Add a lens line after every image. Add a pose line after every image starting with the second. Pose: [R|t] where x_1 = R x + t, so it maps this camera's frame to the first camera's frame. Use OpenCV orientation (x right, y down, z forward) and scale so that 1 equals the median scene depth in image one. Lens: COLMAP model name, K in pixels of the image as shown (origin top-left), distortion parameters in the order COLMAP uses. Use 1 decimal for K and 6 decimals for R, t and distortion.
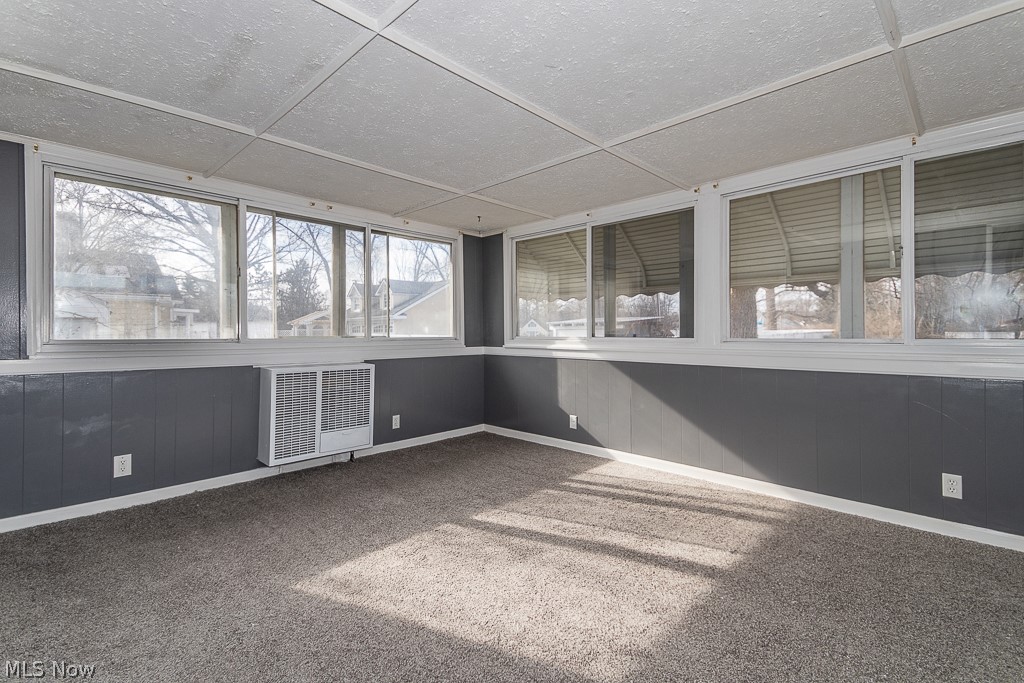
lens RADIAL K [[457.0, 0, 510.2], [0, 457.0, 329.7], [0, 0, 1]] dist [0.036336, -0.000003]
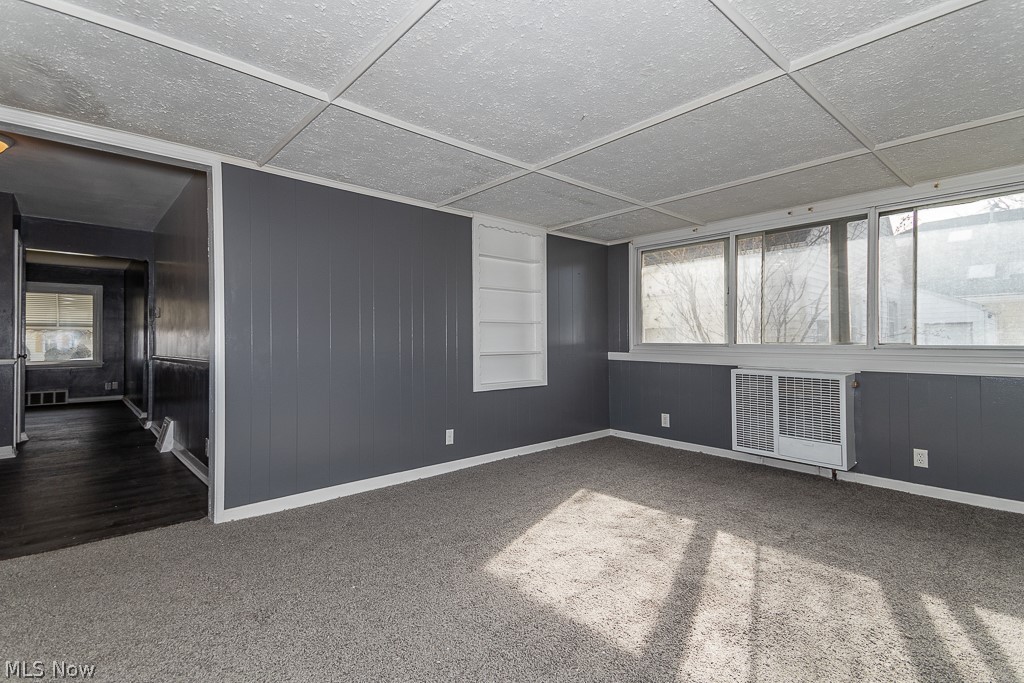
lens RADIAL K [[483.1, 0, 512.0], [0, 483.1, 341.5], [0, 0, 1]] dist [0.000979, -0.000061]
pose [[-0.074497, 0.006210, -0.997202, 0.771480], [0.009359, 0.999941, 0.005528, 0.000503], [0.997177, -0.008921, -0.074550, 0.519189]]
